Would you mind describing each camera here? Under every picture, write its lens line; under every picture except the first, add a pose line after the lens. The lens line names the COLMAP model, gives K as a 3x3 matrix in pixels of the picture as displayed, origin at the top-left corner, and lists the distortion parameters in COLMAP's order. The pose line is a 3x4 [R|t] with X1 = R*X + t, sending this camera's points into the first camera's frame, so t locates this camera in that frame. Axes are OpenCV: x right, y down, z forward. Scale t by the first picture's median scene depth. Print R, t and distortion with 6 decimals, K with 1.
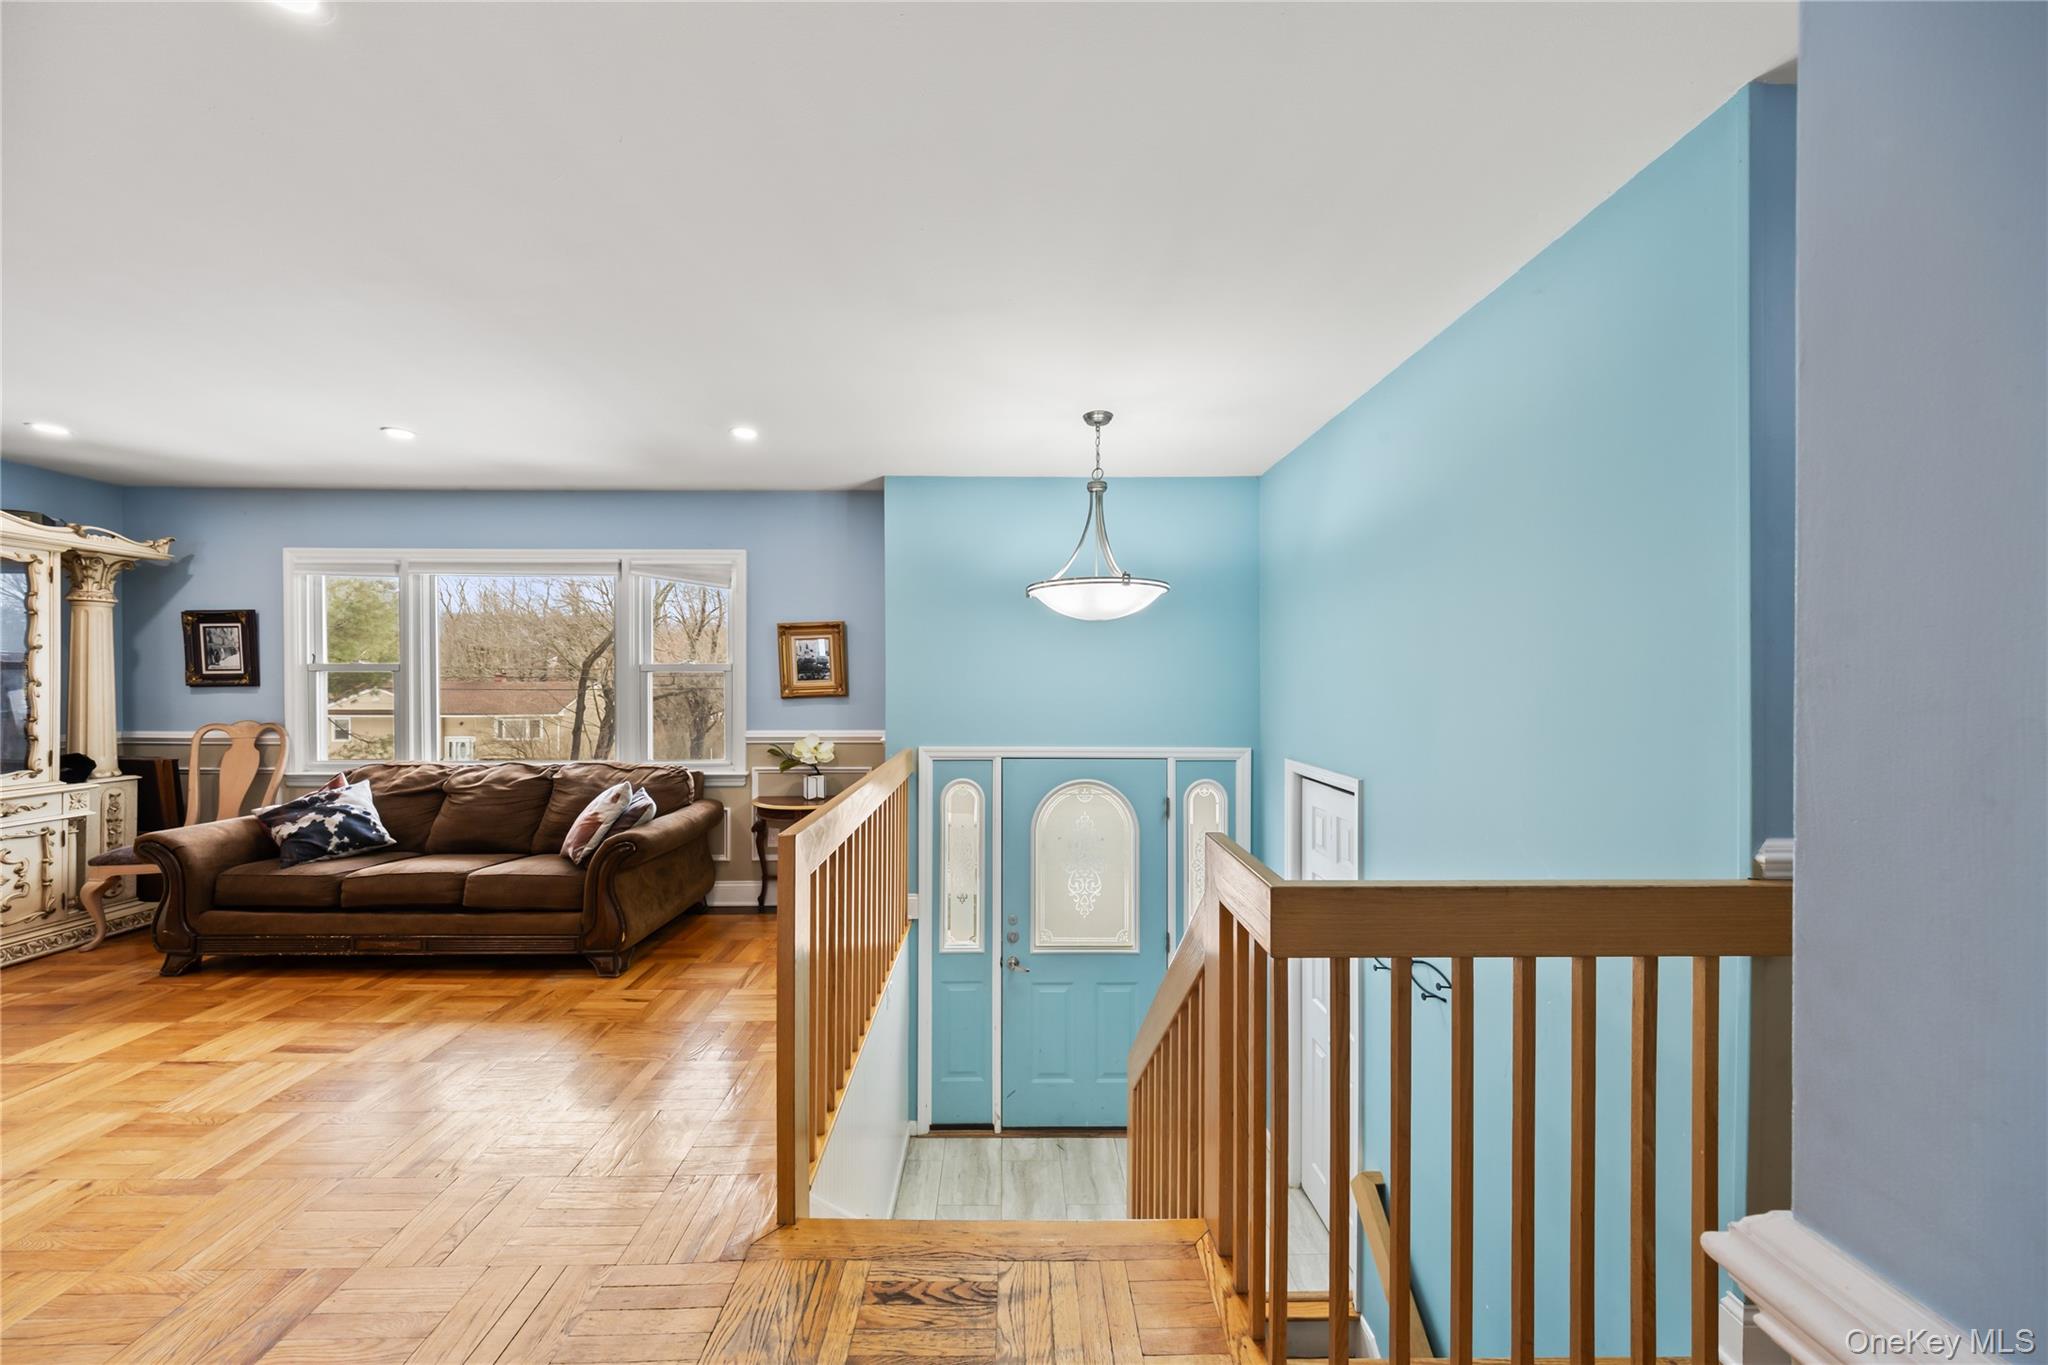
lens RADIAL K [[673.9, 0, 1019.0], [0, 673.9, 683.3], [0, 0, 1]] dist [-0.000074, -0.000011]
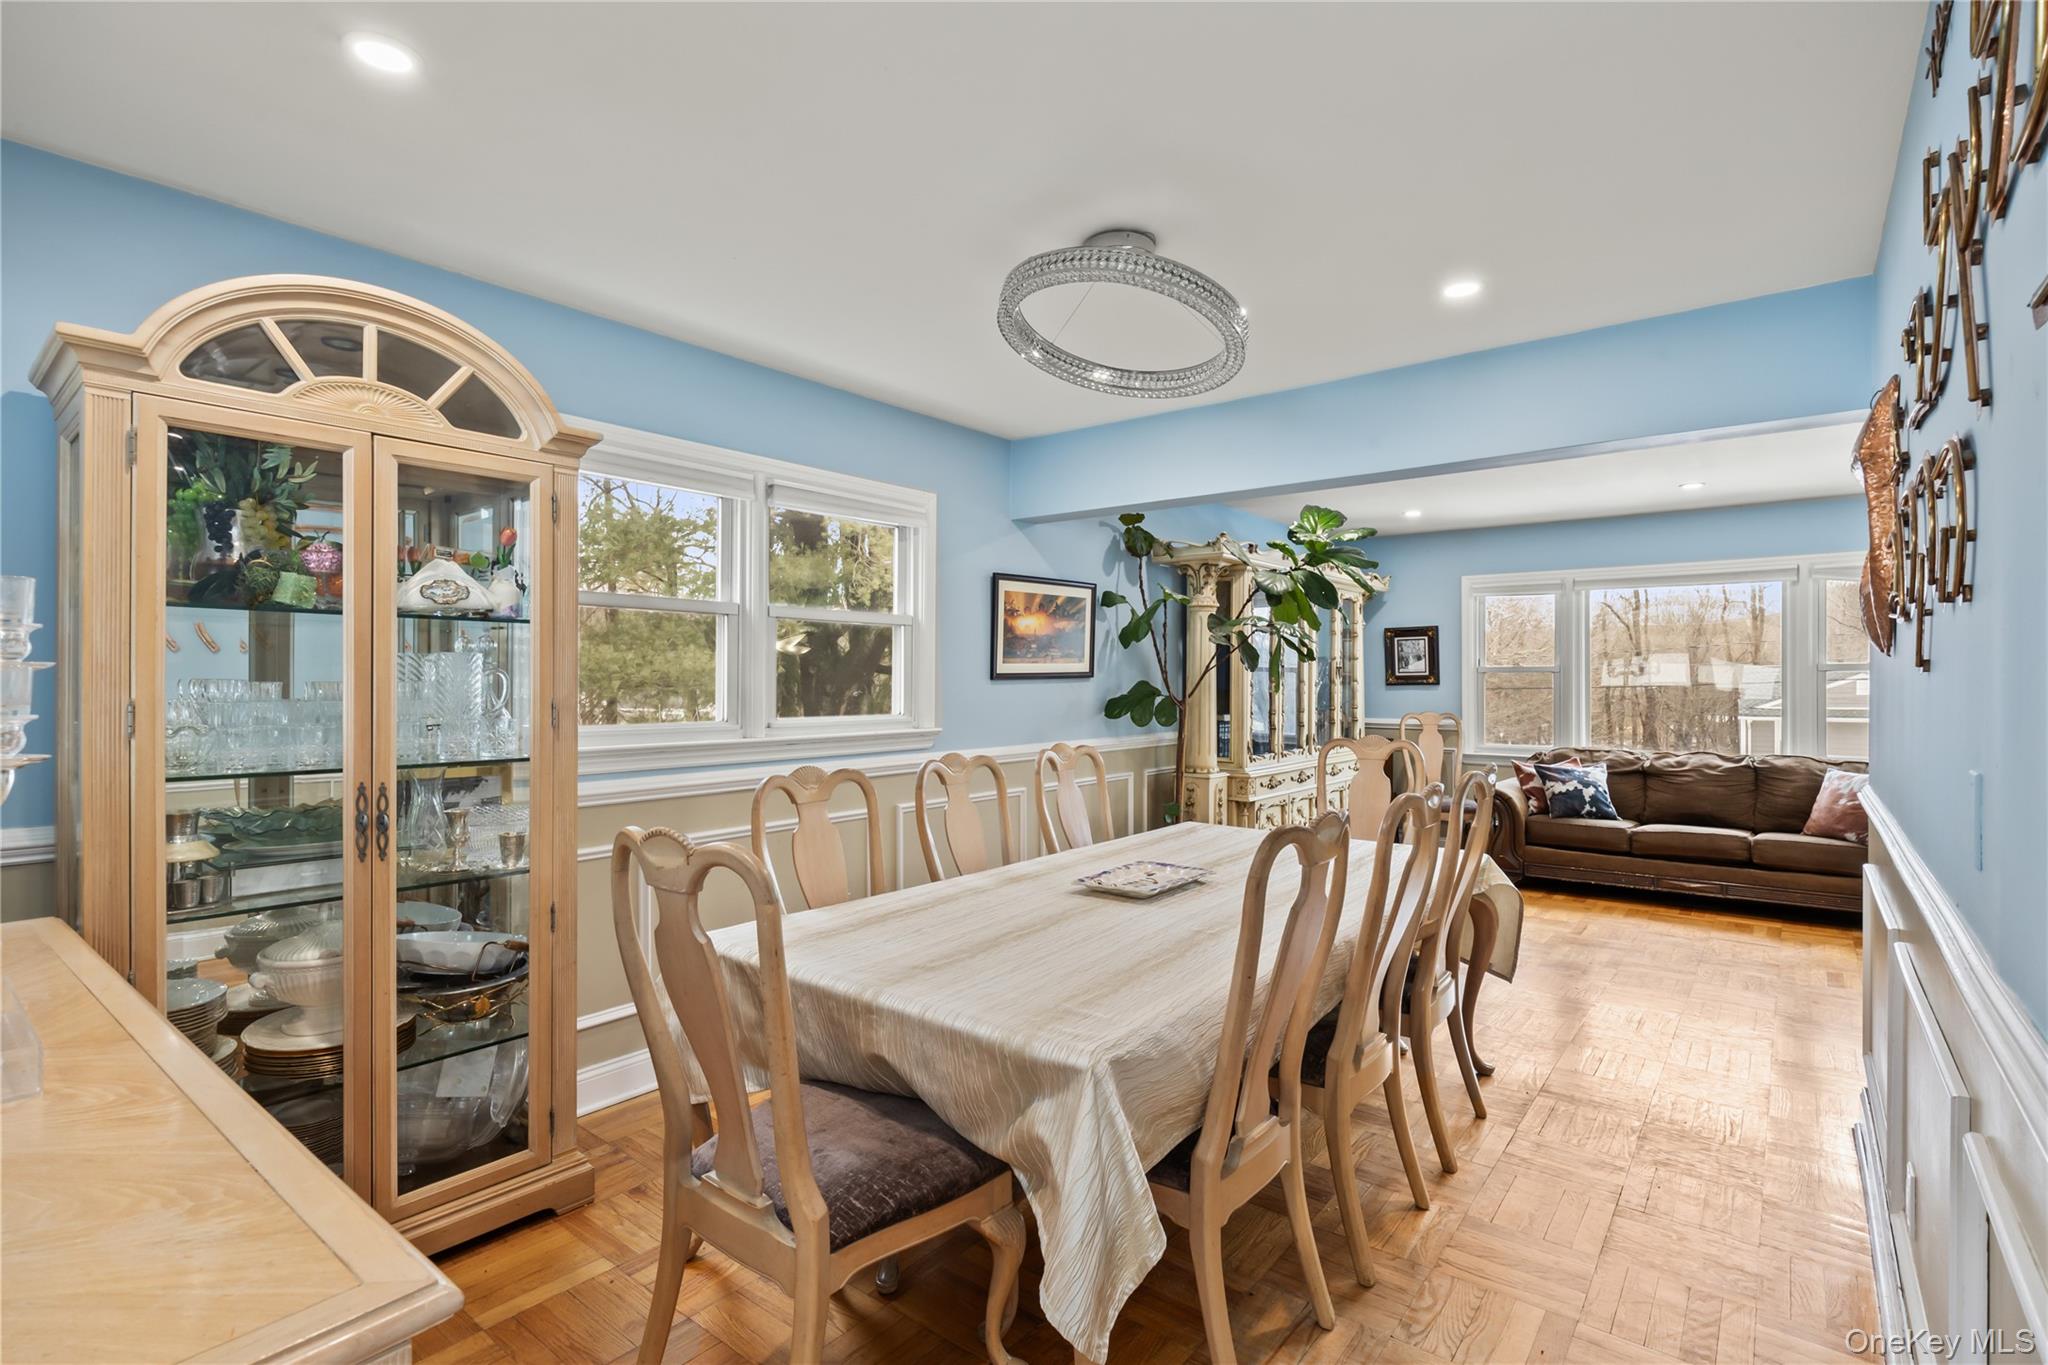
lens RADIAL K [[974.1, 0, 1024.5], [0, 974.1, 680.5], [0, 0, 1]] dist [0.002400, 0.001387]
pose [[0.777743, -0.000830, -0.628581, -0.577498], [0.000420, 1.000000, -0.000800, -0.002653], [0.628582, 0.000358, 0.777744, -0.956798]]
